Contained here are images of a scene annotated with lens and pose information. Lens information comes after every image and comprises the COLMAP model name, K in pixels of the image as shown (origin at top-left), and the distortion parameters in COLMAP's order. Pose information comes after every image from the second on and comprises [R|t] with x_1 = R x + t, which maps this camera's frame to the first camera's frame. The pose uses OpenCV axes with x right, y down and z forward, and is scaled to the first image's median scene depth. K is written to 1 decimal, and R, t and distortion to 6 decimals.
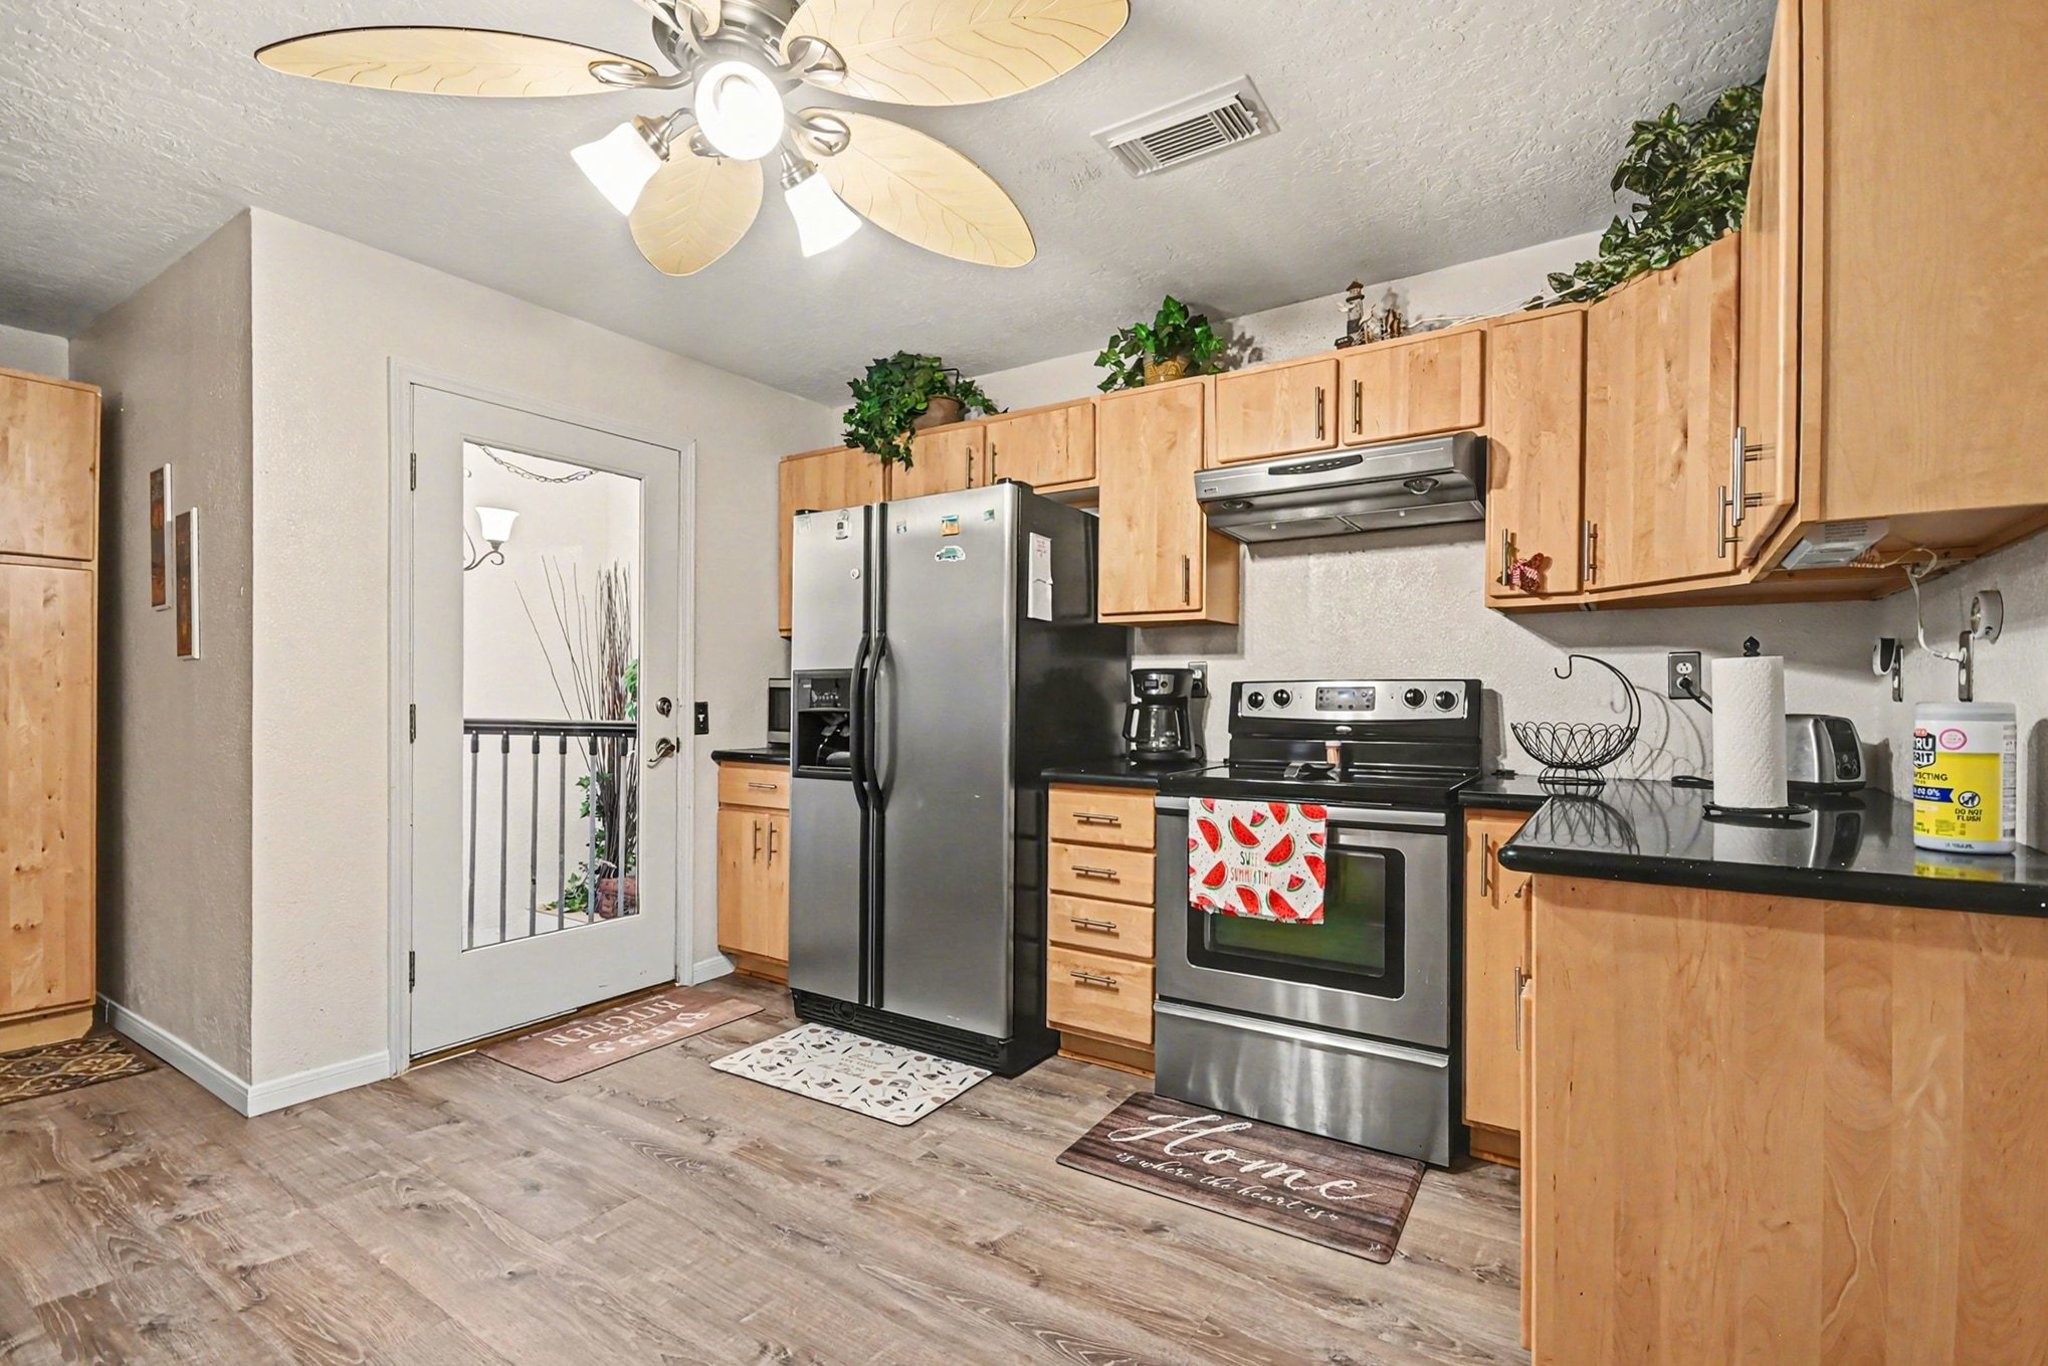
lens RADIAL K [[962.7, 0, 1037.5], [0, 962.7, 699.3], [0, 0, 1]] dist [-0.001532, -0.000008]
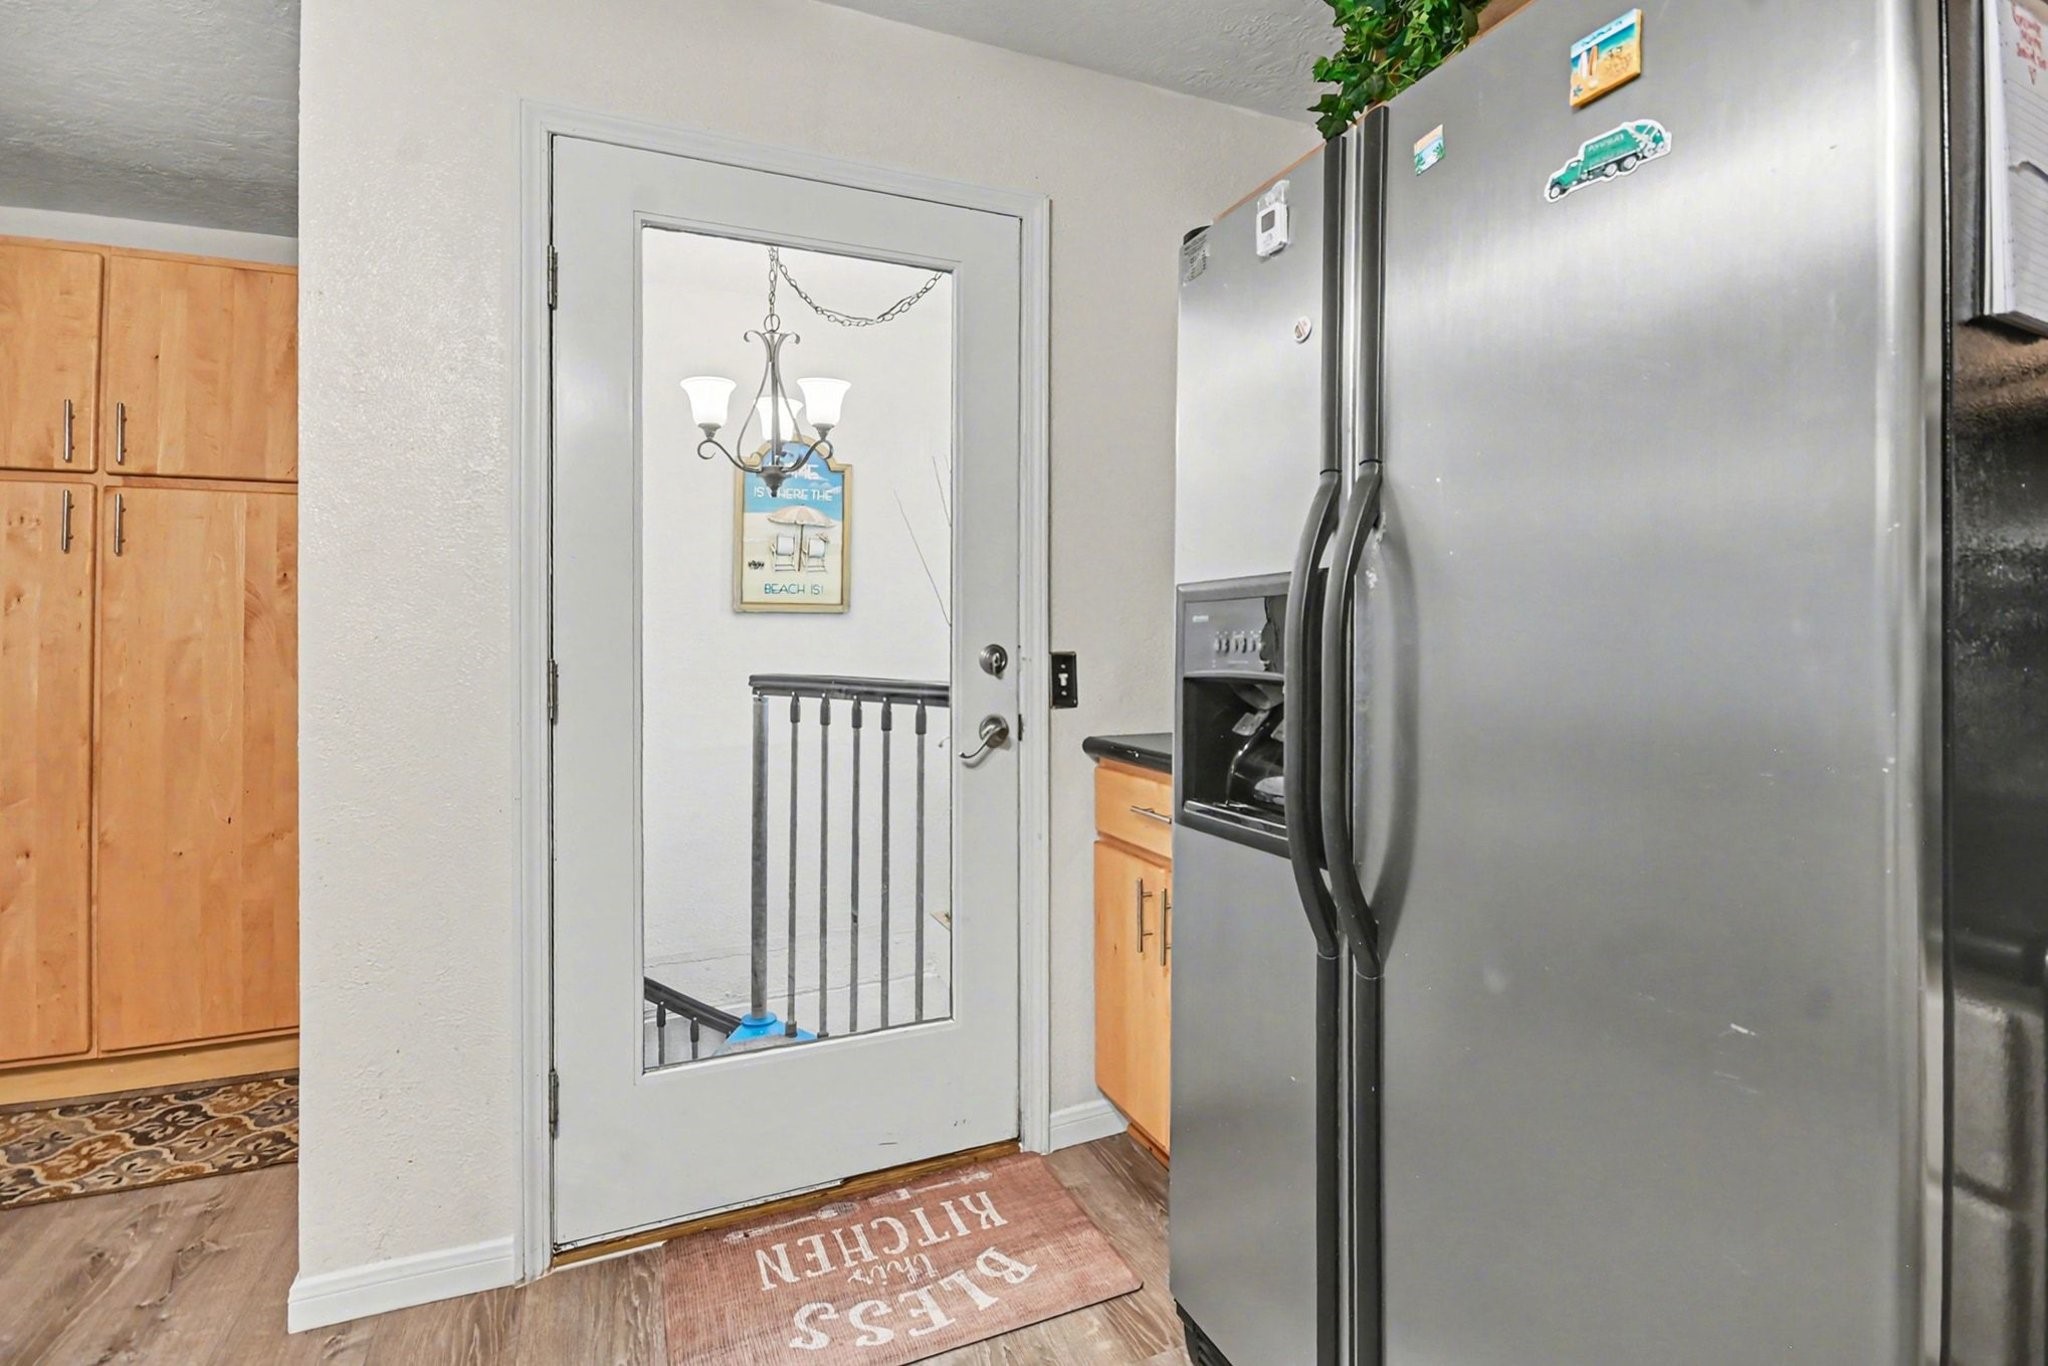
lens RADIAL K [[962.7, 0, 1021.5], [0, 962.7, 634.8], [0, 0, 1]] dist [-0.001532, -0.000008]
pose [[0.842737, -0.008786, -0.538254, -0.073597], [0.005441, 0.999955, -0.007802, -0.003367], [0.538298, 0.003647, 0.842747, 0.588155]]
